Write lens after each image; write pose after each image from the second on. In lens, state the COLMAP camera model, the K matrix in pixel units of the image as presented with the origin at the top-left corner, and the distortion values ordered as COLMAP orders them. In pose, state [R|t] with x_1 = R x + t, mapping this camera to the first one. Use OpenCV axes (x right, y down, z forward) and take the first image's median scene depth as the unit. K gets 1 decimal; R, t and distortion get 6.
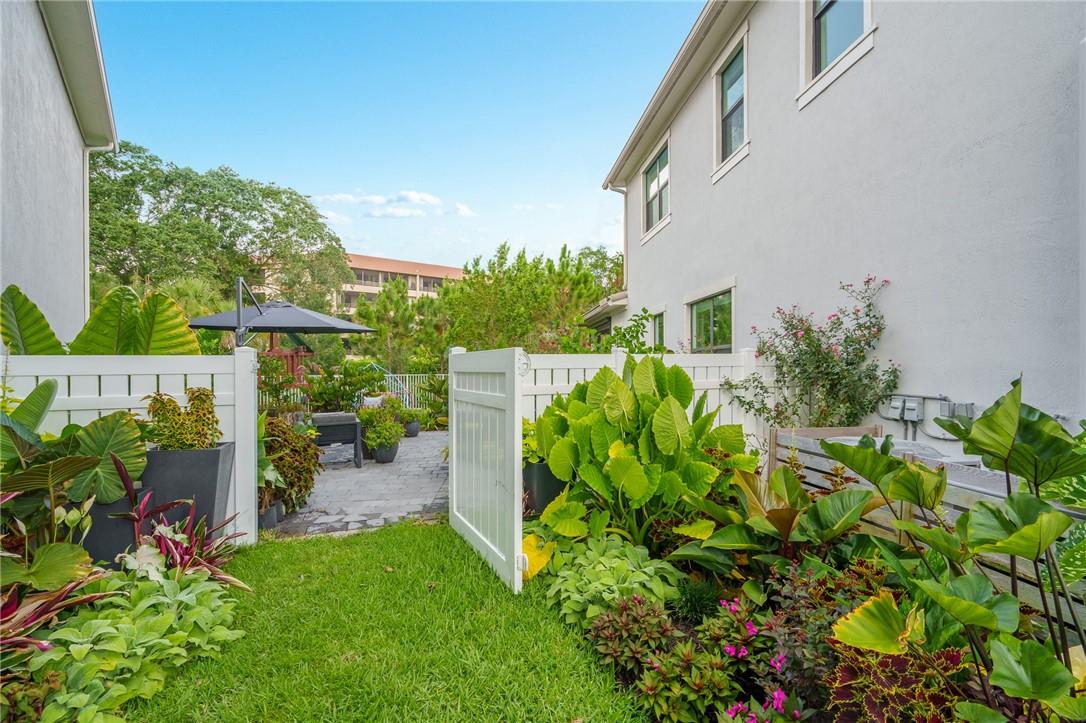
lens RADIAL K [[496.2, 0, 546.4], [0, 496.2, 363.0], [0, 0, 1]] dist [0.000239, -0.000498]
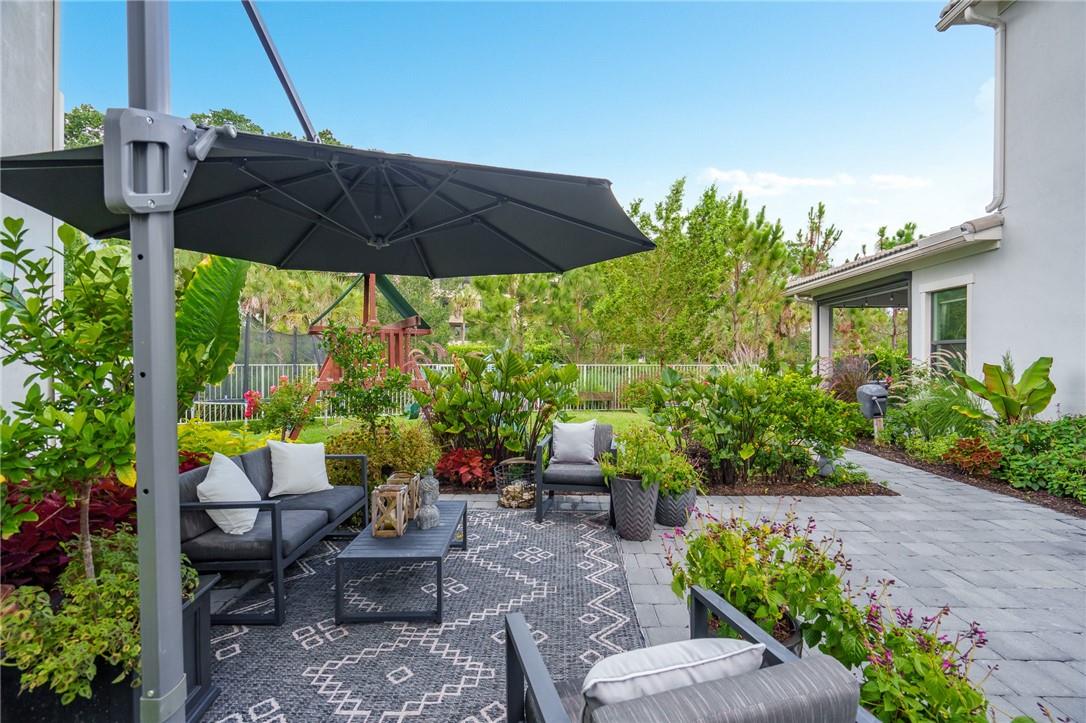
lens RADIAL K [[496.2, 0, 546.4], [0, 496.2, 363.0], [0, 0, 1]] dist [0.000239, -0.000498]
pose [[0.985504, 0.018190, -0.168672, -0.151086], [-0.013905, 0.999551, 0.026550, 0.002188], [0.169079, -0.023820, 0.985315, 0.284124]]
